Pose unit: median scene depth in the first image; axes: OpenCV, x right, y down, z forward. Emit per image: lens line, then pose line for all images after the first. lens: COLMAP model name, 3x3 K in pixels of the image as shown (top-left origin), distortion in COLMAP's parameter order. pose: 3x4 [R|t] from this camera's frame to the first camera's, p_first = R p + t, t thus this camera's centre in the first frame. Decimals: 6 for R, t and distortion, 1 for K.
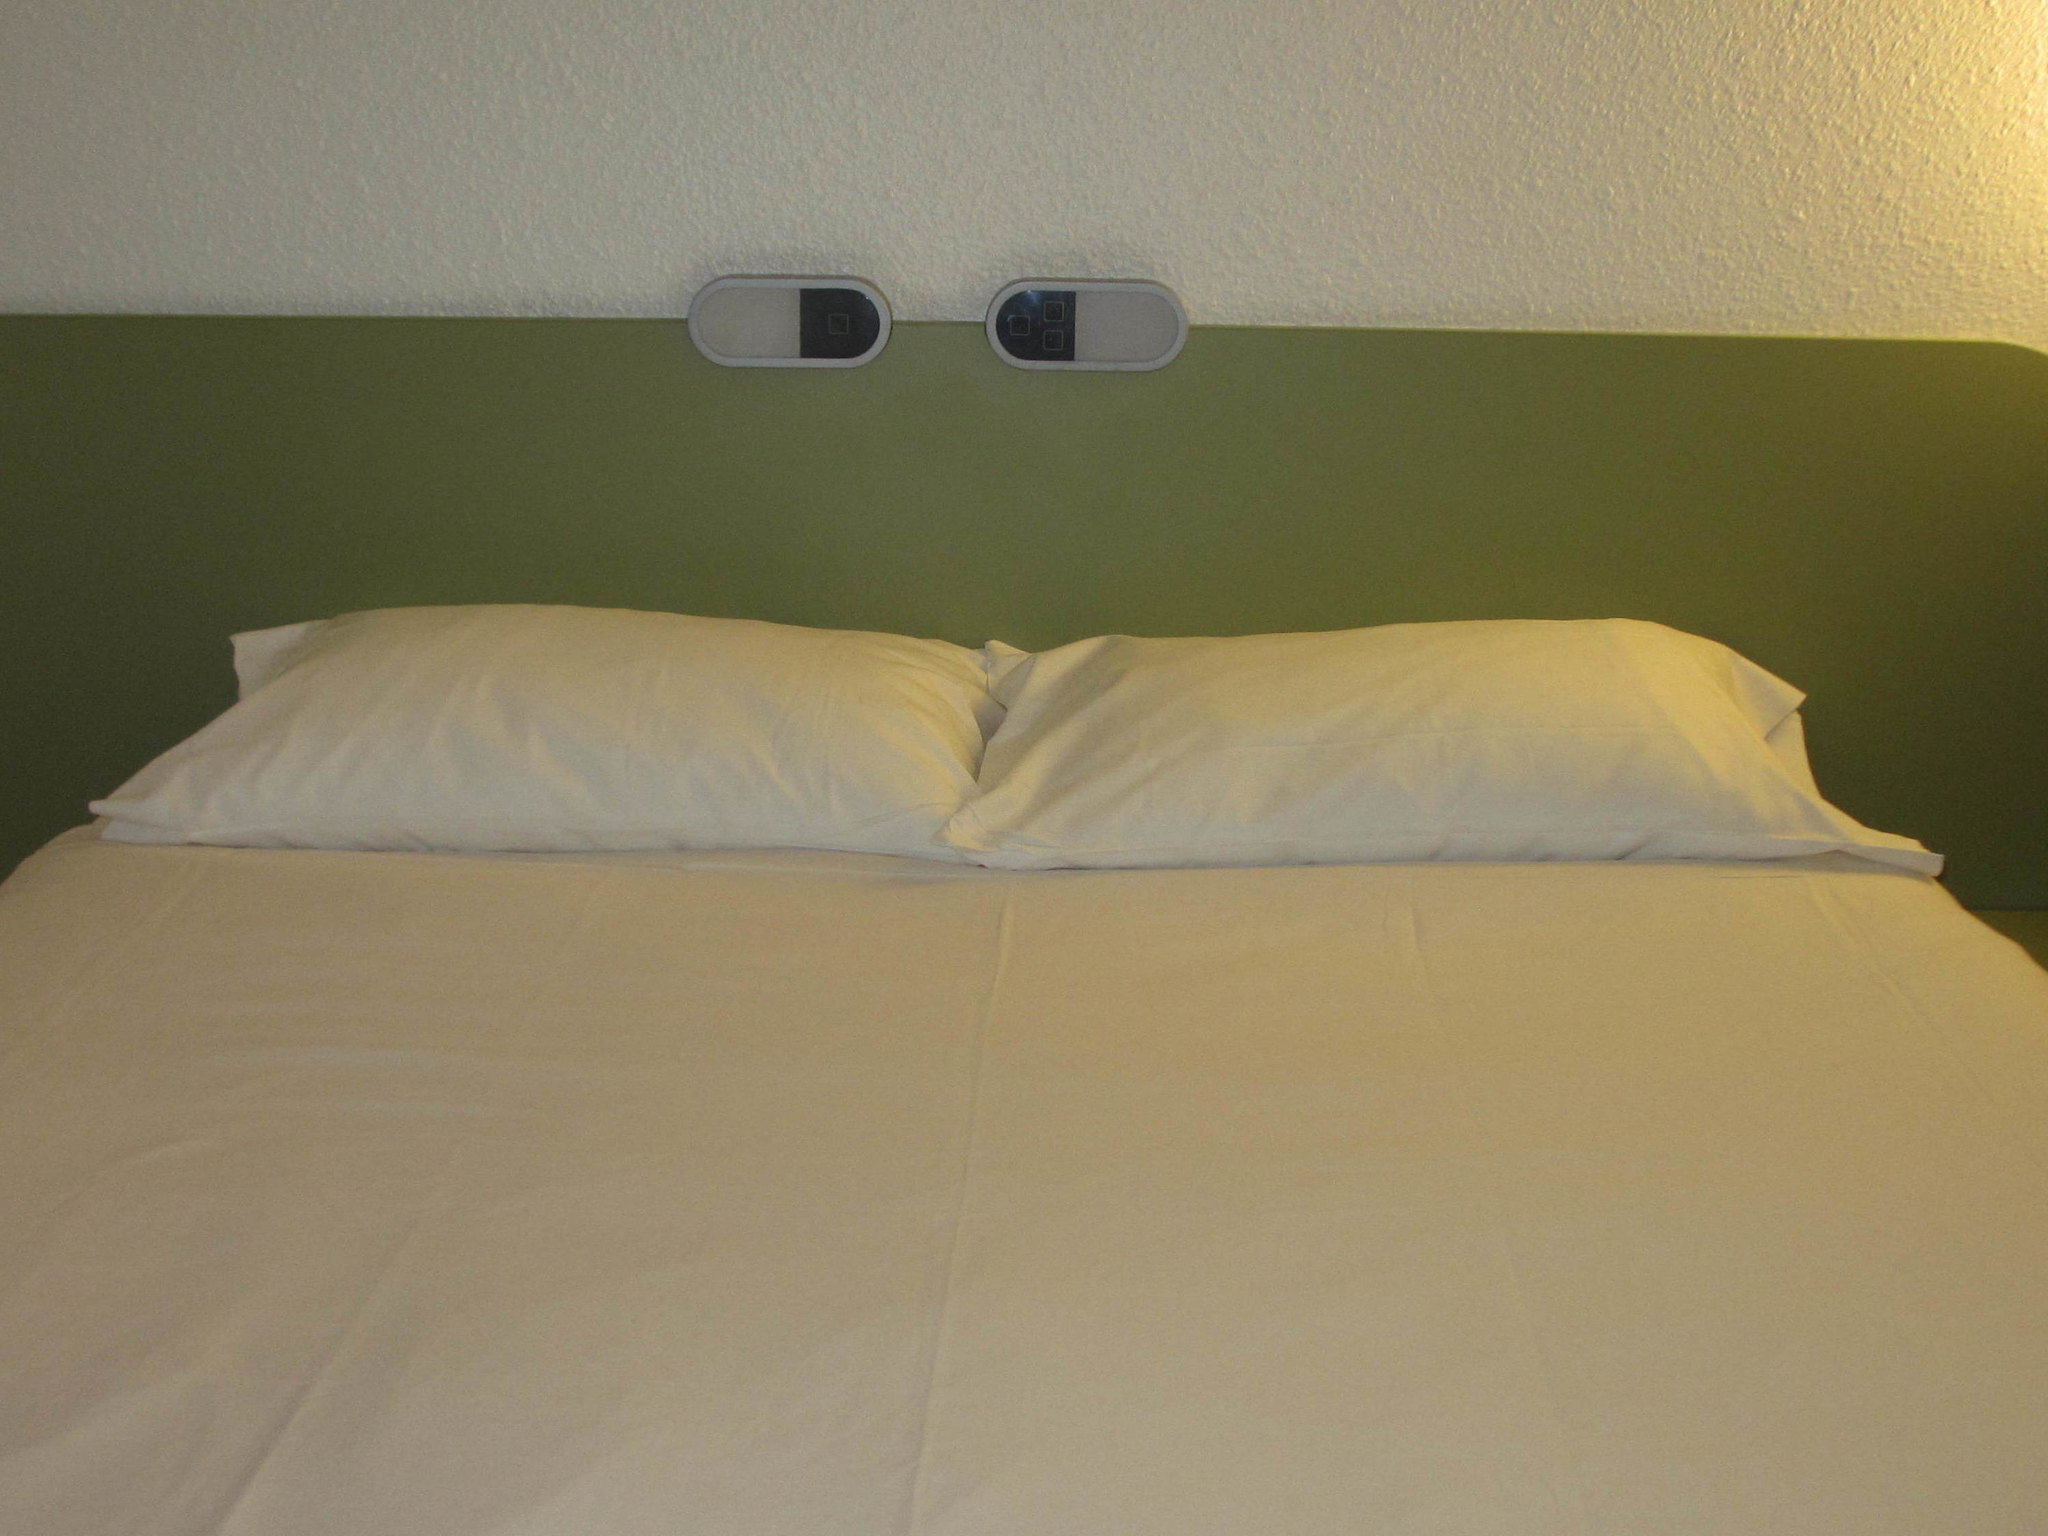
lens RADIAL K [[2219.4, 0, 1024.0], [0, 2219.4, 768.0], [0, 0, 1]] dist [-0.095915, 0.079841]
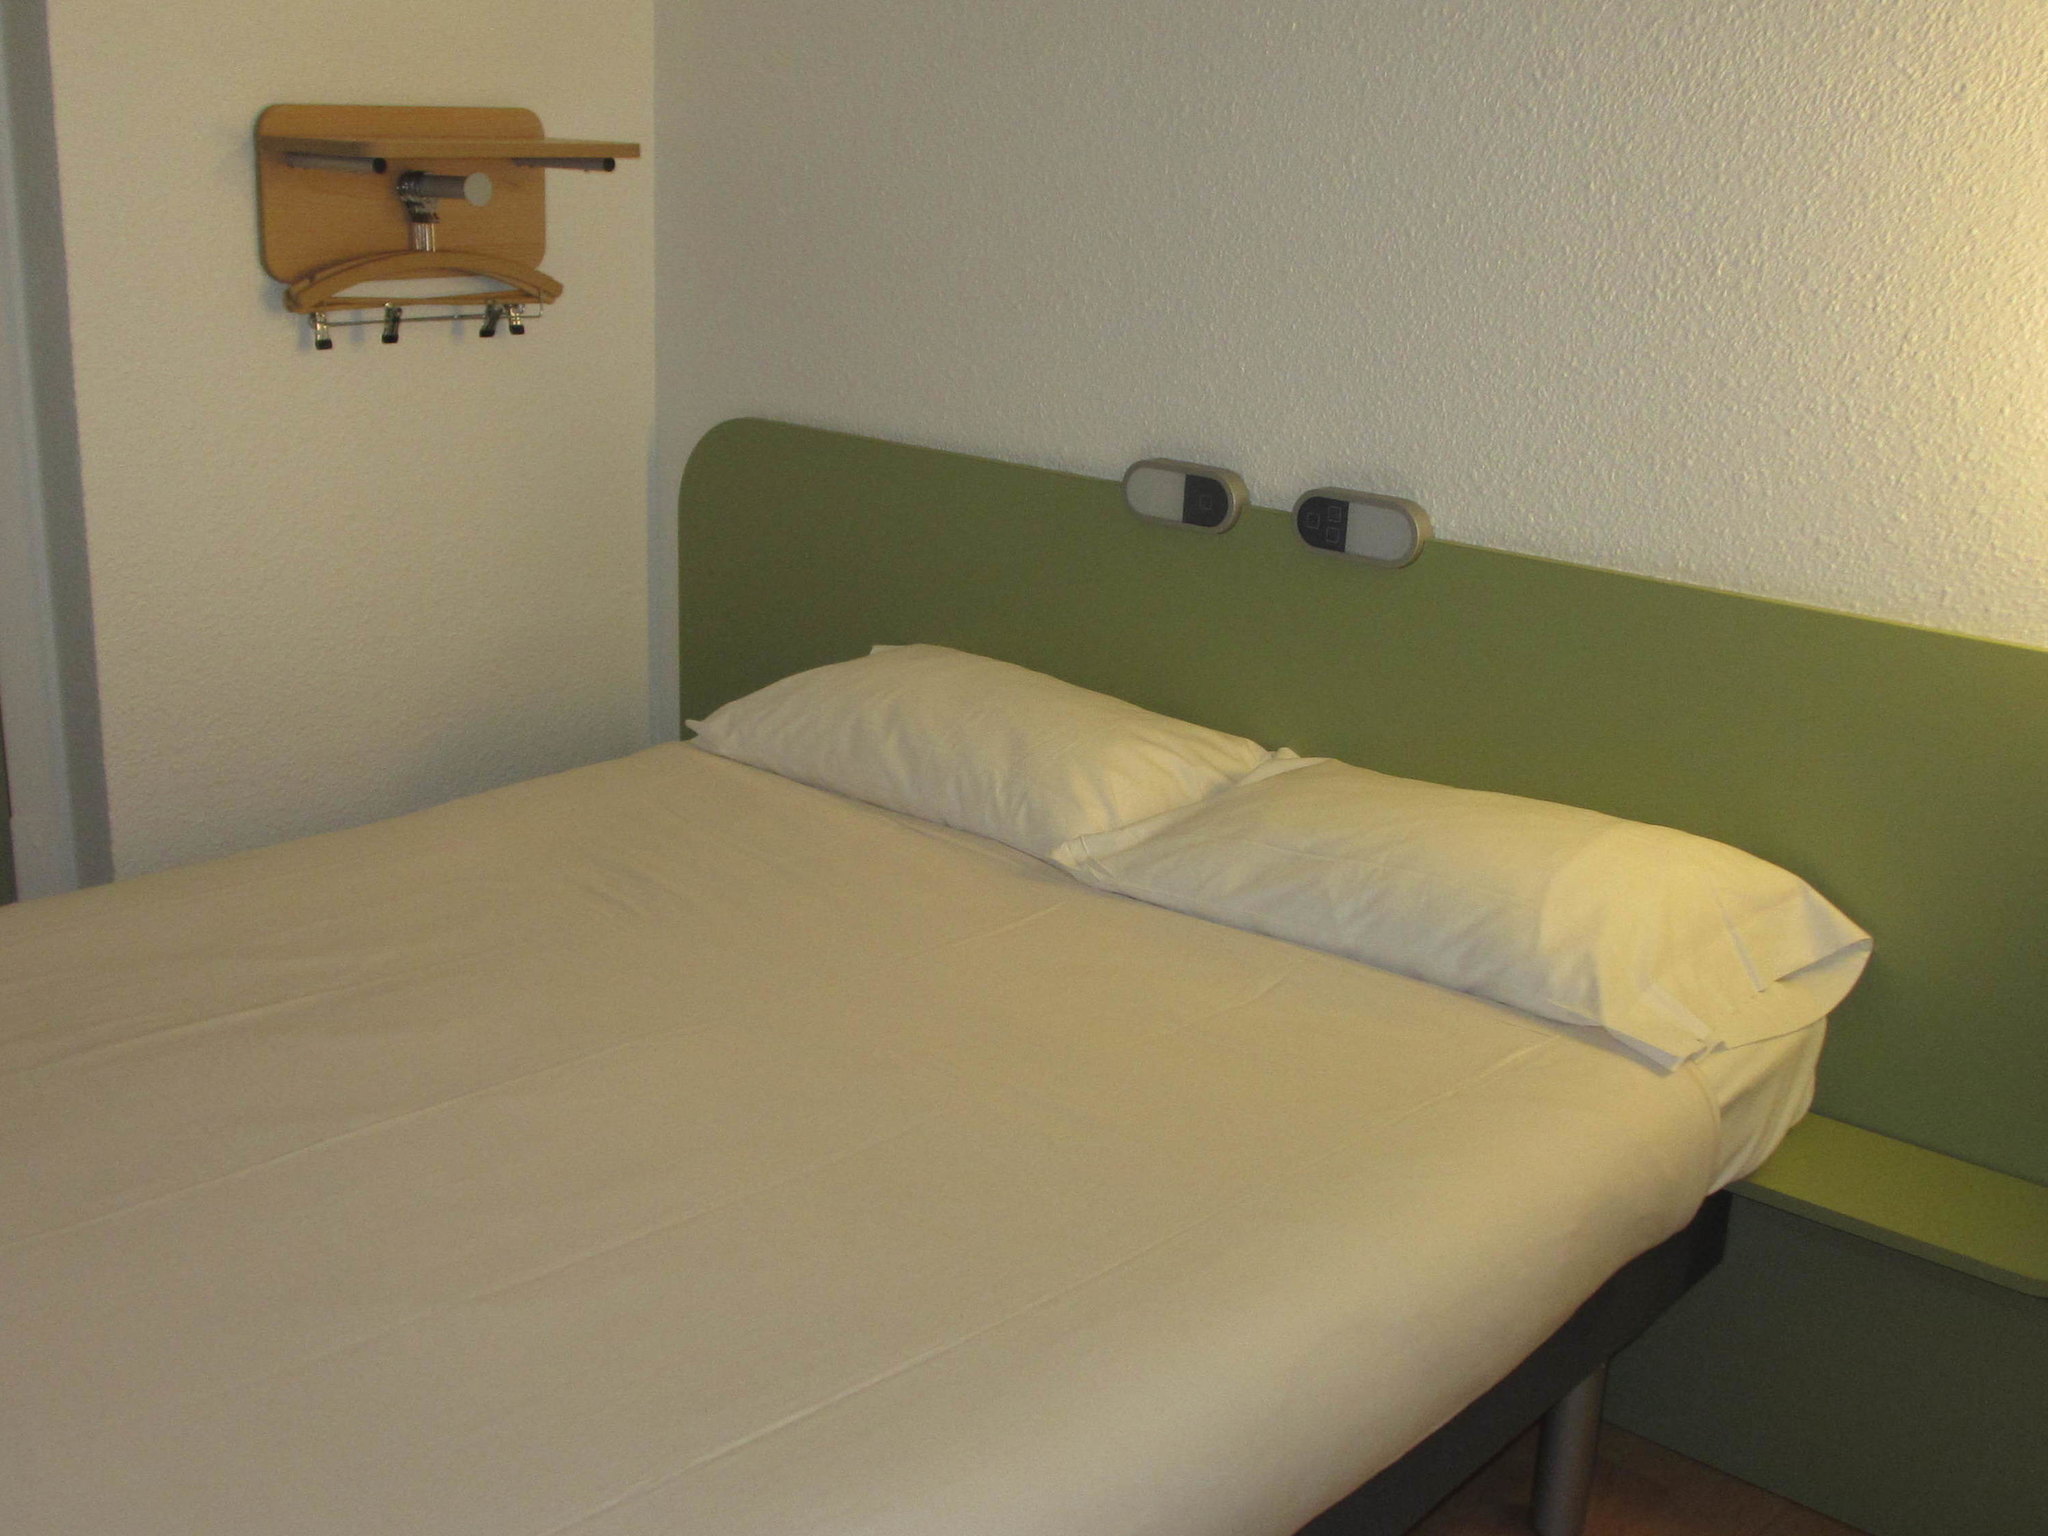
lens RADIAL K [[2219.4, 0, 1024.0], [0, 2219.4, 768.0], [0, 0, 1]] dist [-0.095915, 0.079841]
pose [[0.747316, 0.206203, -0.631664, 0.766262], [-0.218755, 0.973986, 0.059145, -0.094366], [0.627427, 0.093980, 0.772983, -0.154322]]
